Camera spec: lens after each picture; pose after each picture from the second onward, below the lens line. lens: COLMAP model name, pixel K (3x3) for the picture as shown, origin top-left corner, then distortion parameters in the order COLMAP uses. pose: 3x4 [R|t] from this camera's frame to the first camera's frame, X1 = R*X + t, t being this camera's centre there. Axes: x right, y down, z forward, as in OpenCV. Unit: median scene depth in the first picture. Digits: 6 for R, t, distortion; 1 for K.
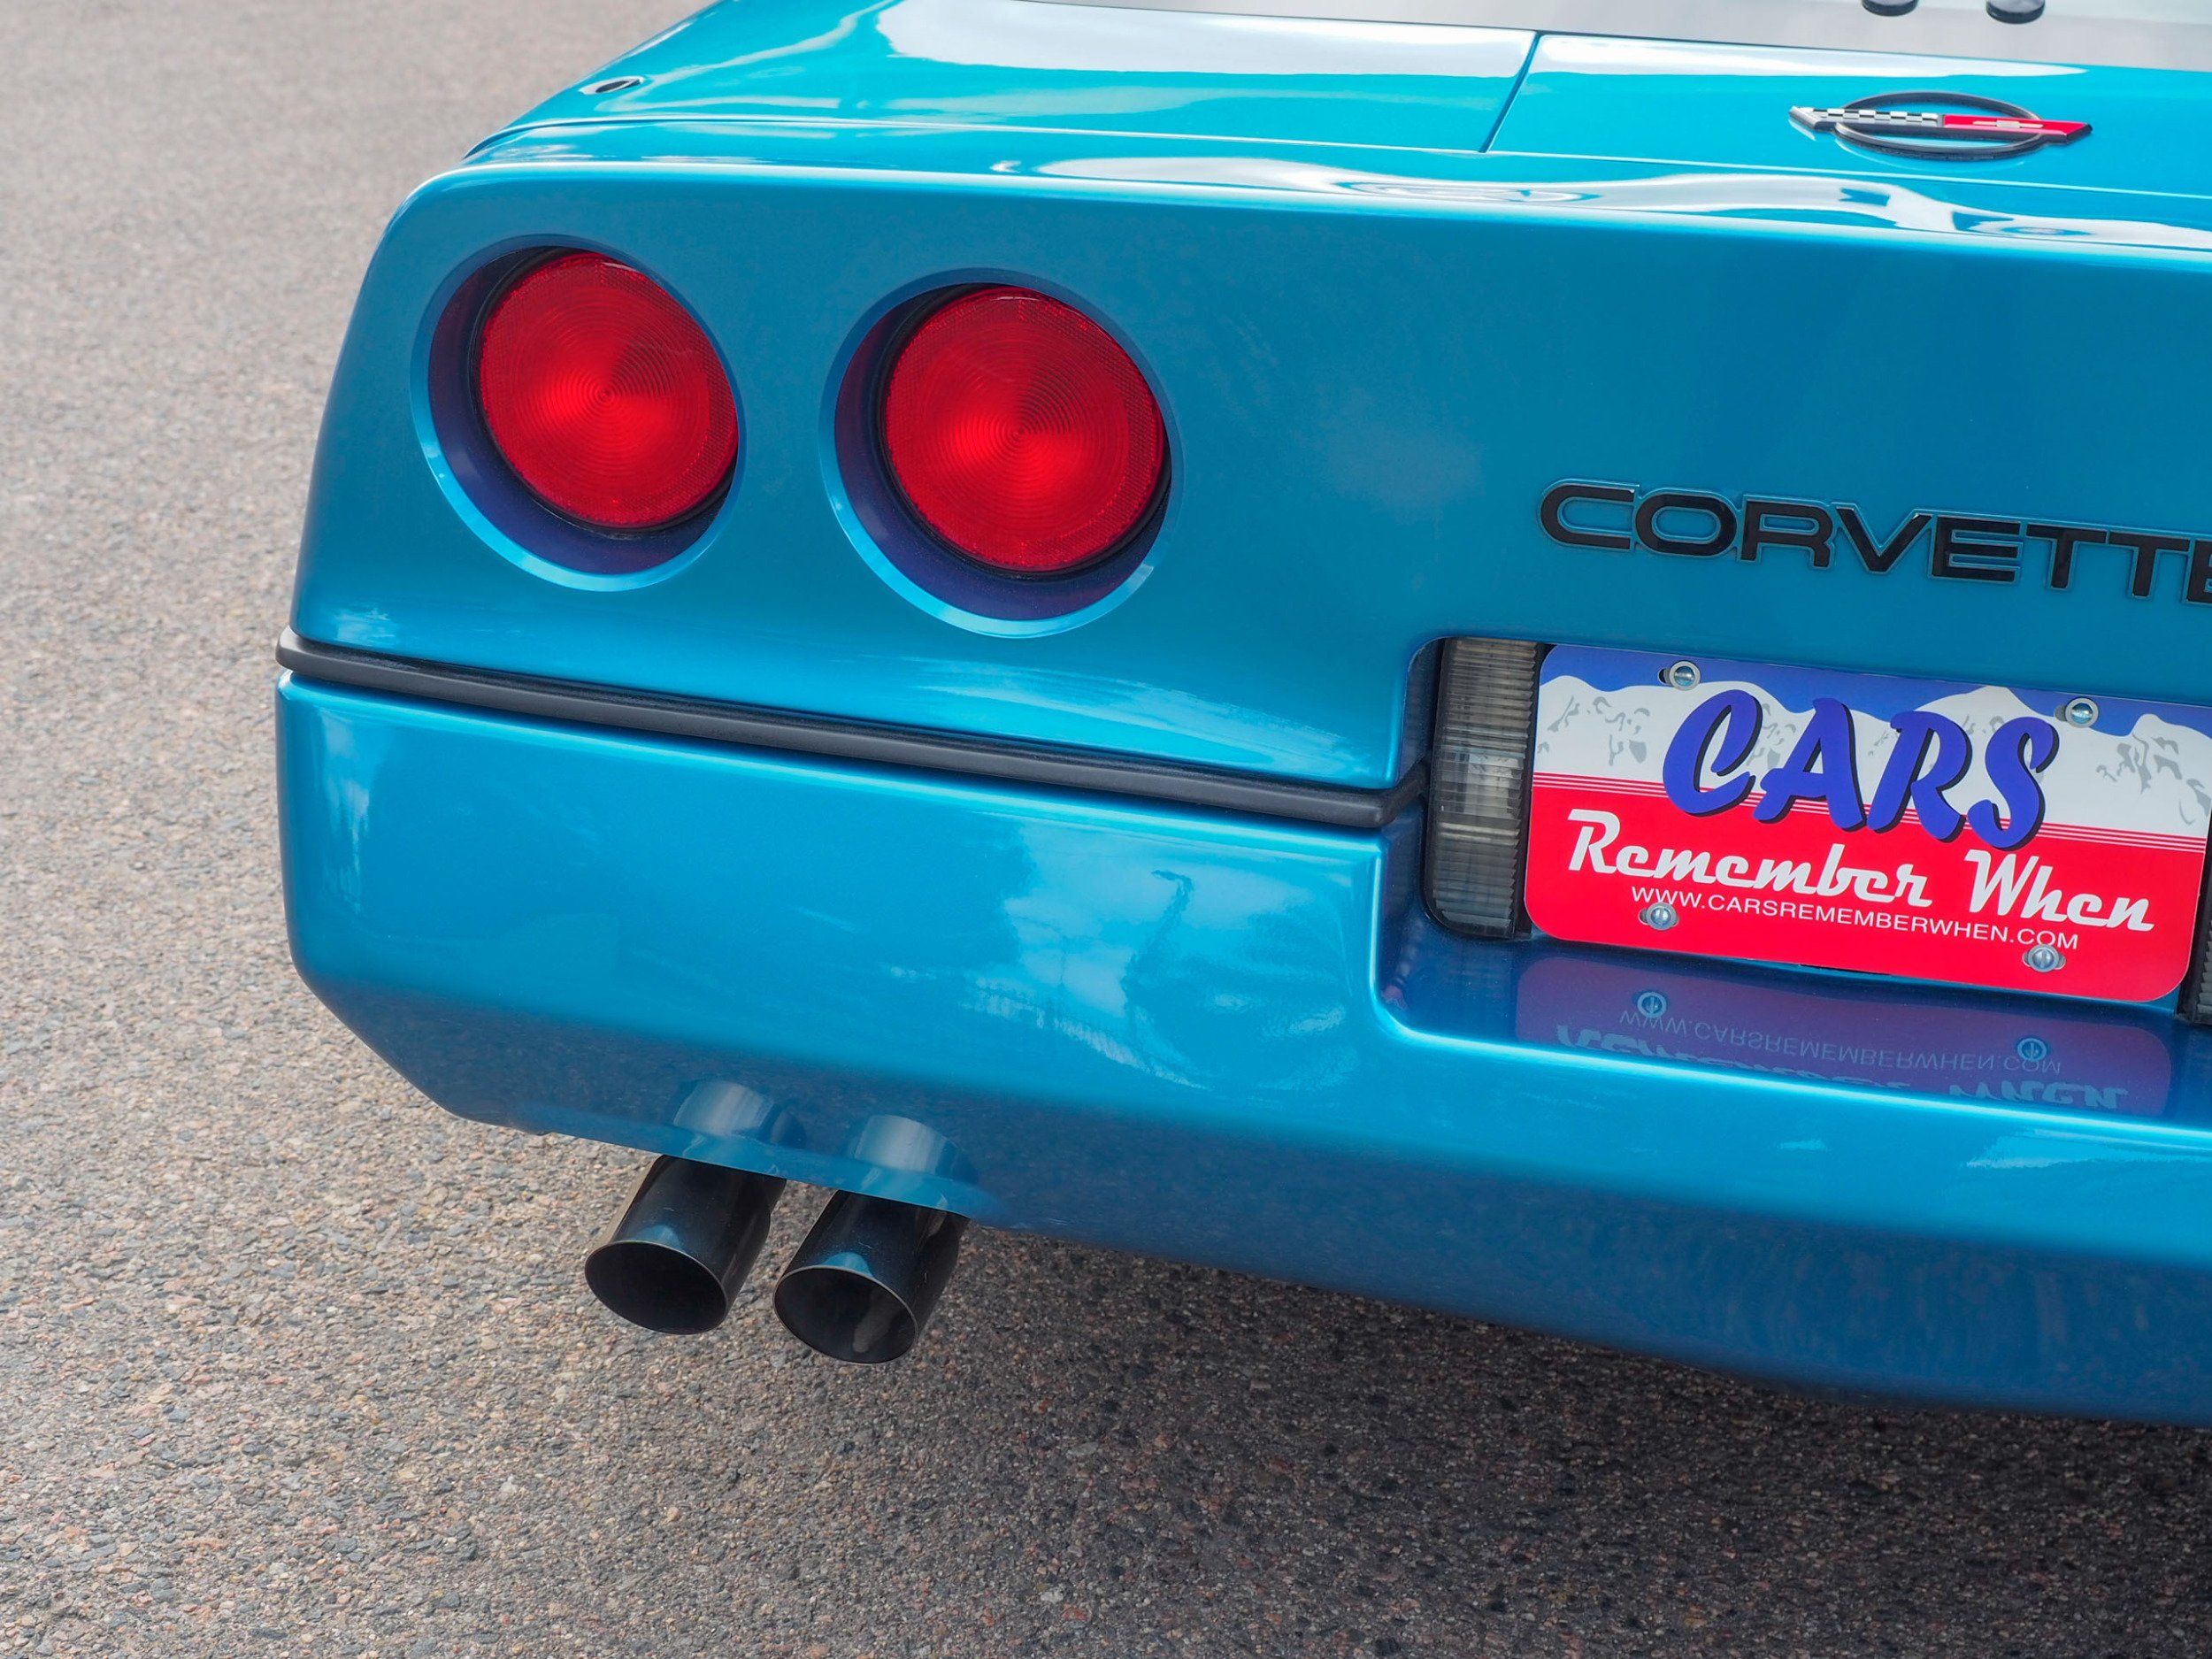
lens RADIAL K [[3147.4, 0, 1122.8], [0, 3147.4, 799.2], [0, 0, 1]] dist [0.001154, 0.000000]
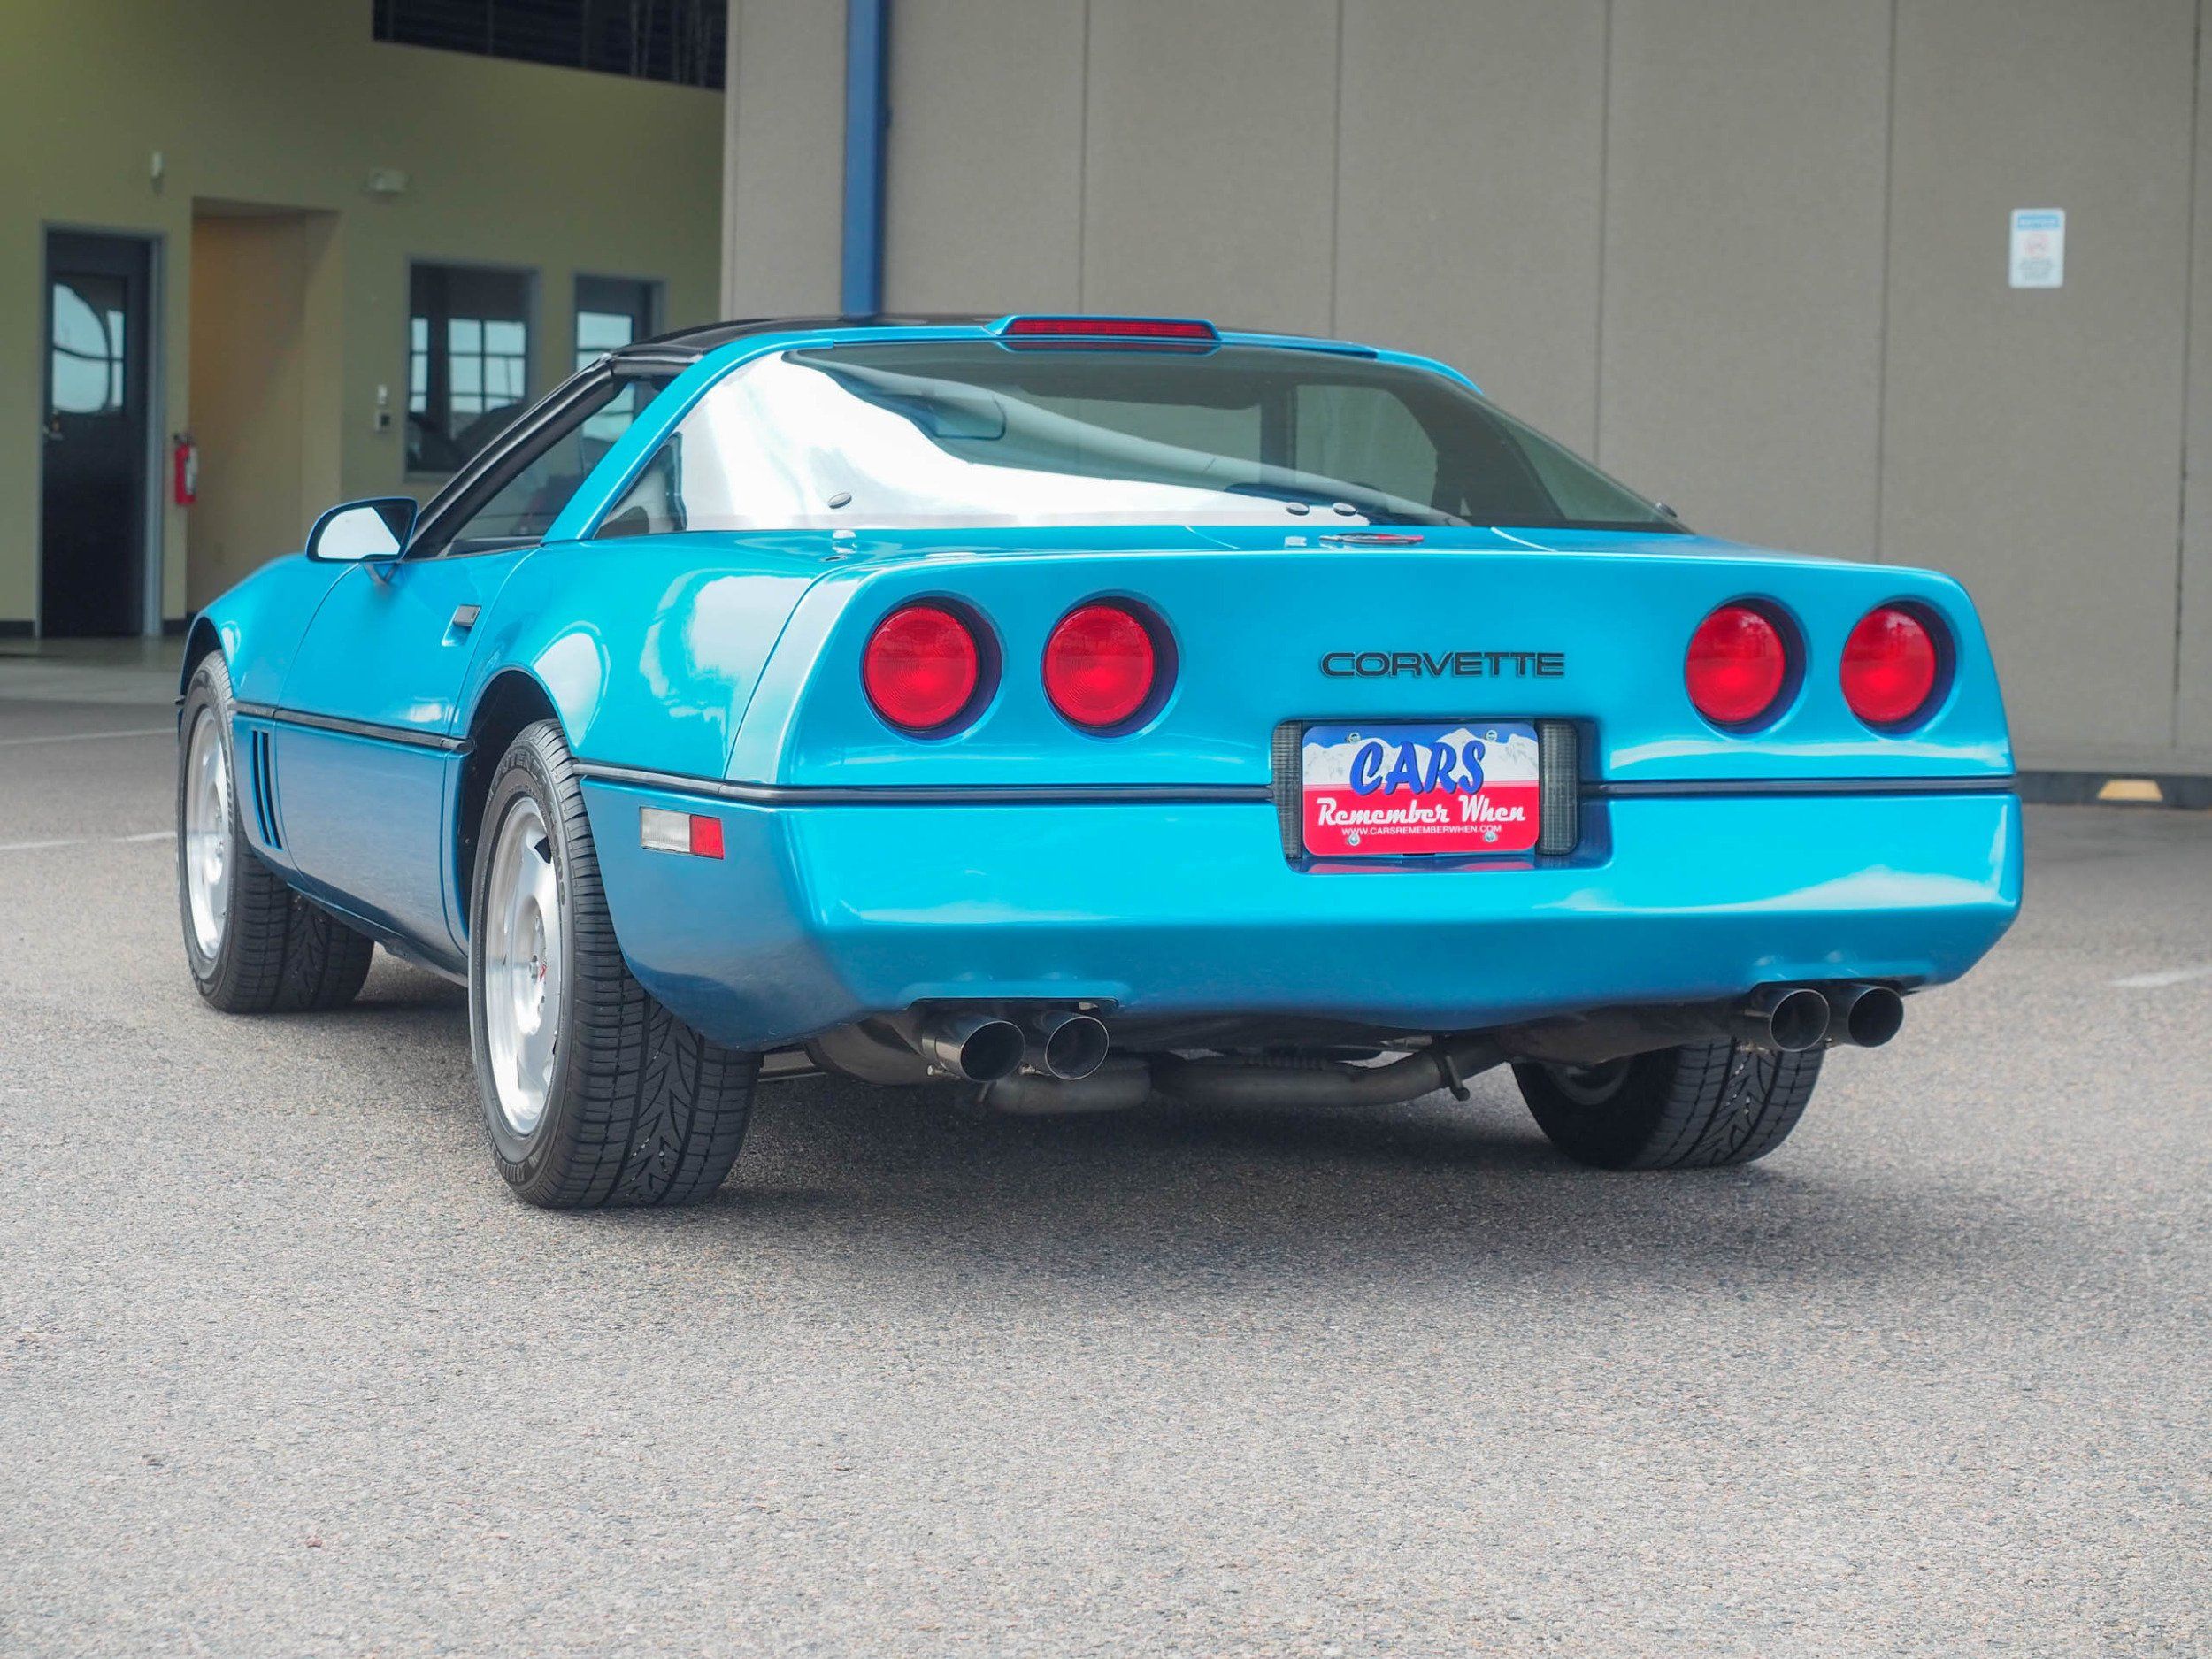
lens RADIAL K [[5059.6, 0, 1093.8], [0, 5059.6, 813.2], [0, 0, 1]] dist [0.018103, 0.000000]
pose [[0.832182, -0.047217, 0.552488, -2.229873], [0.214039, 0.946501, -0.241504, 0.948153], [-0.511527, 0.319229, 0.797768, -2.112208]]
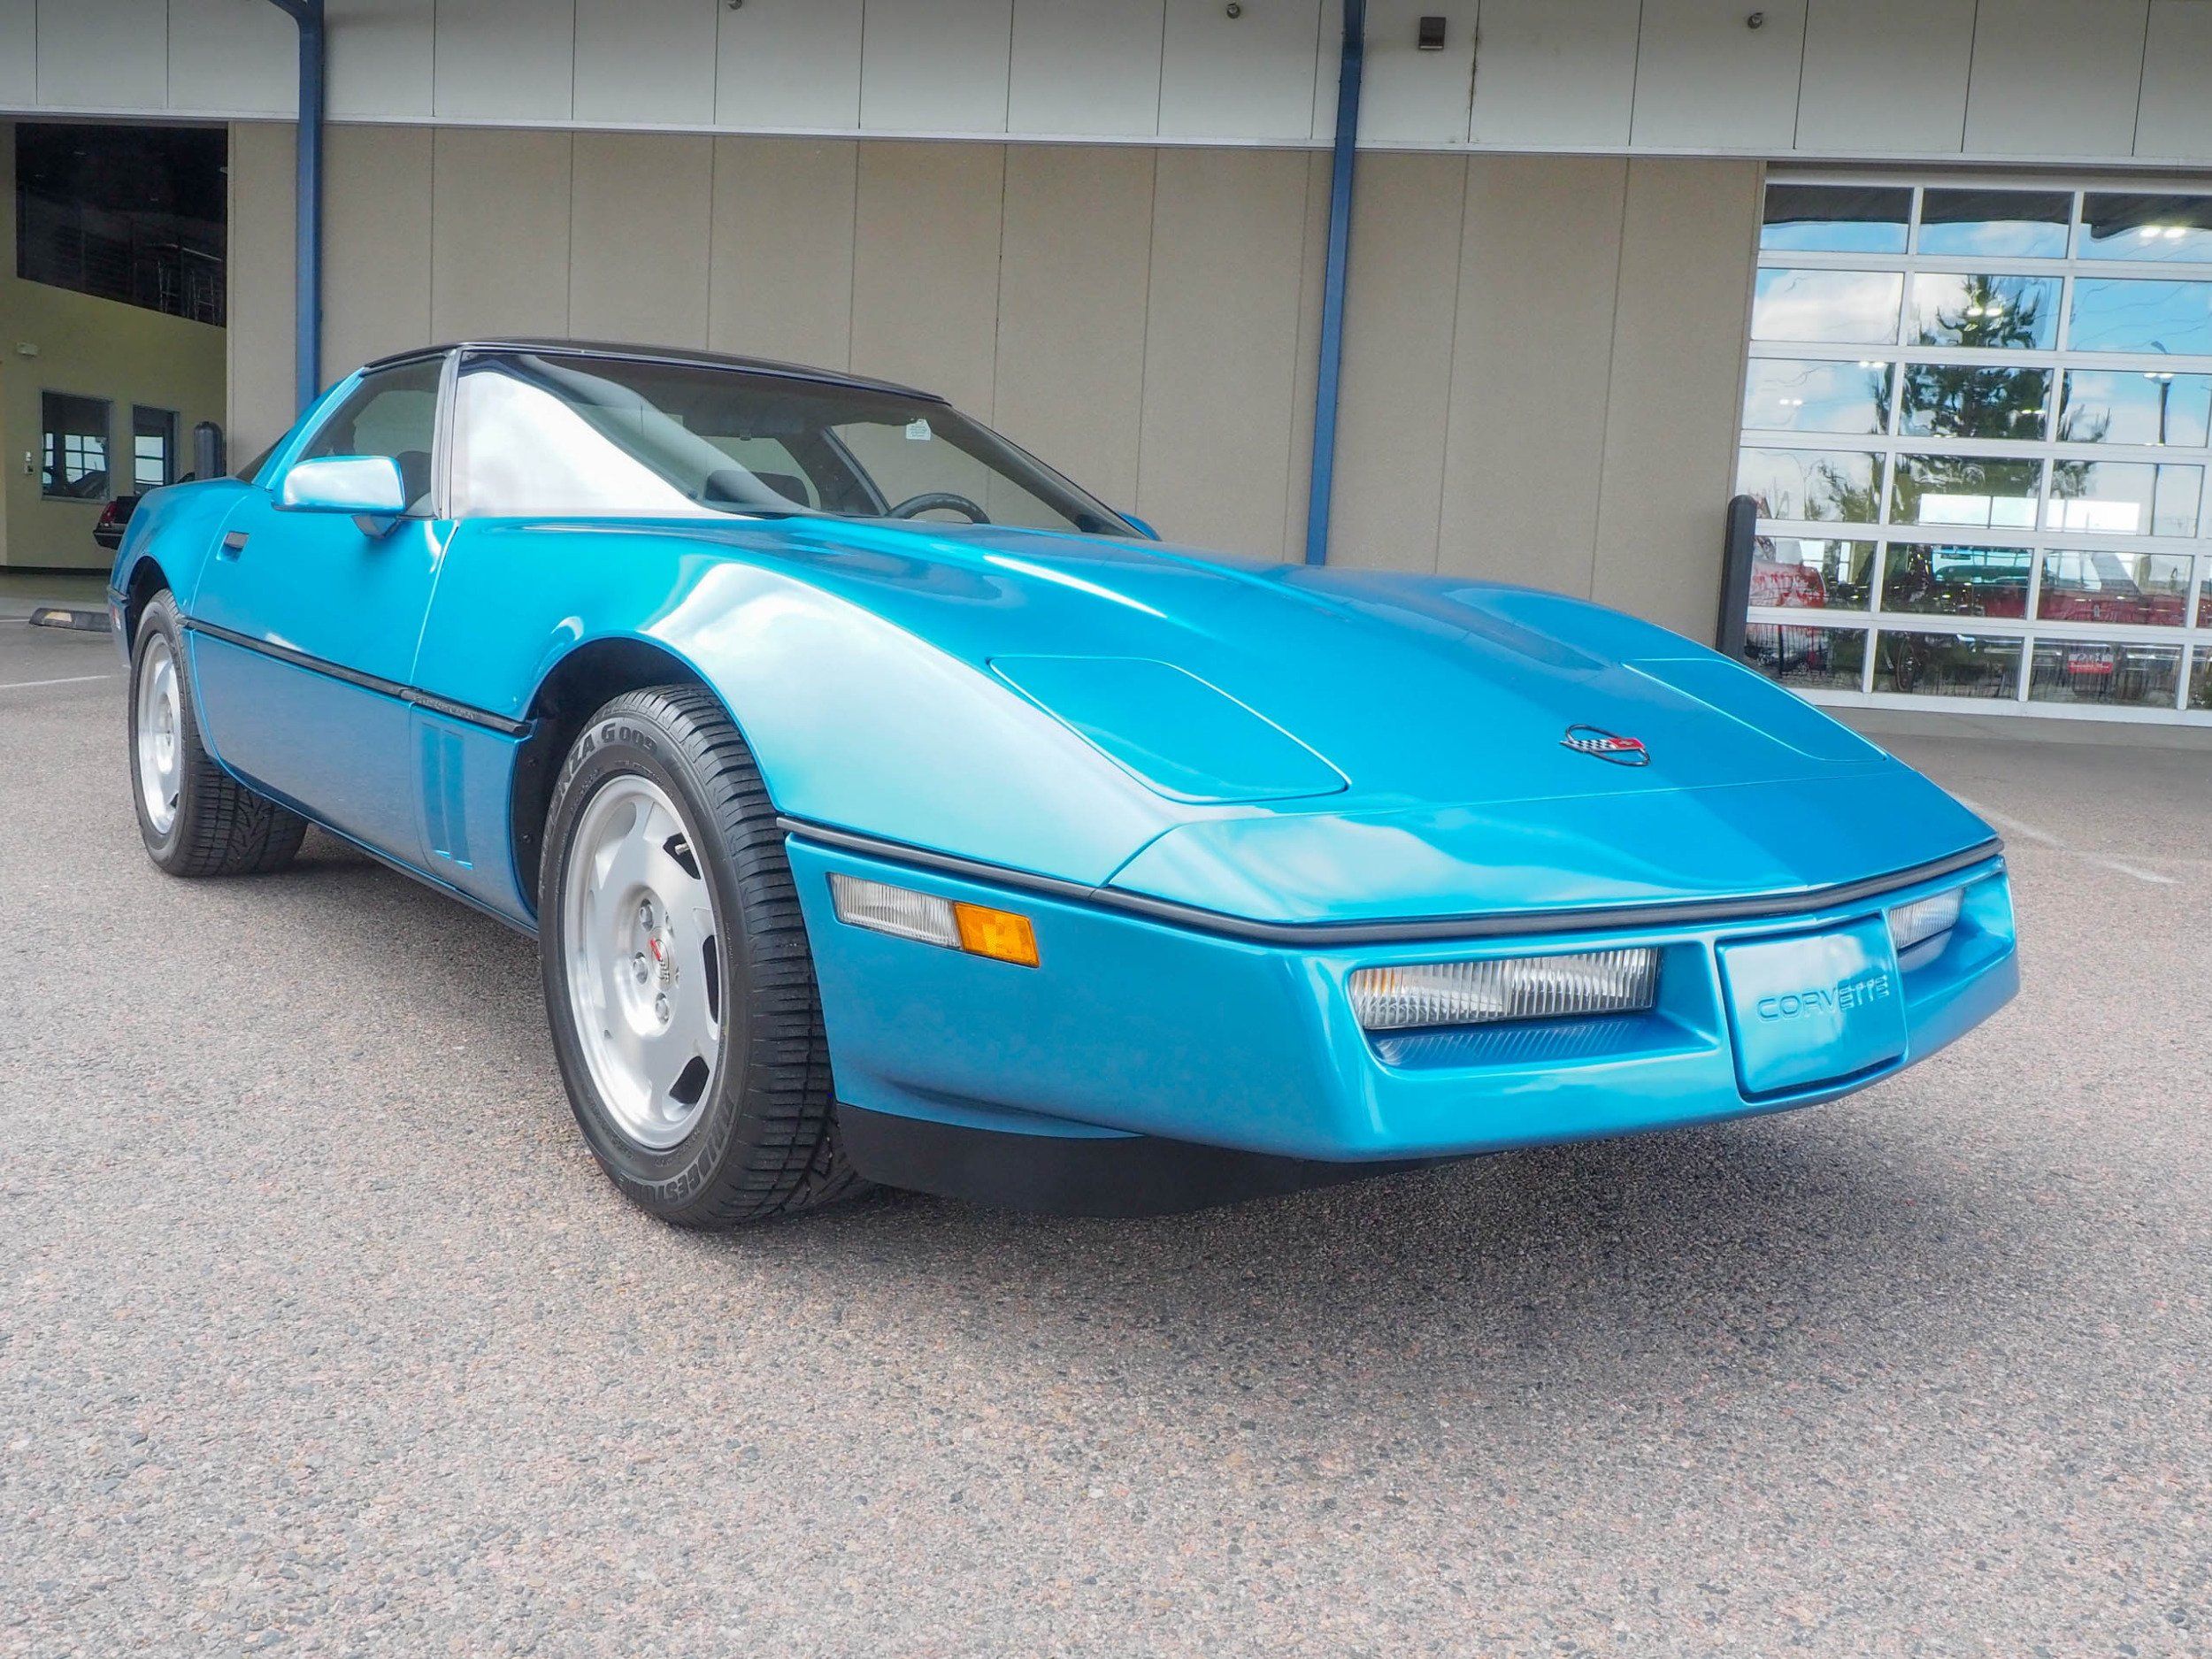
lens RADIAL K [[1790.9, 0, 1126.5], [0, 1790.9, 813.2], [0, 0, 1]] dist [-0.010262, 0.014219]
pose [[0.547792, -0.109479, 0.829421, -0.838114], [0.279473, 0.958396, -0.058075, 0.003900], [-0.788555, 0.263614, 0.555598, 0.559947]]
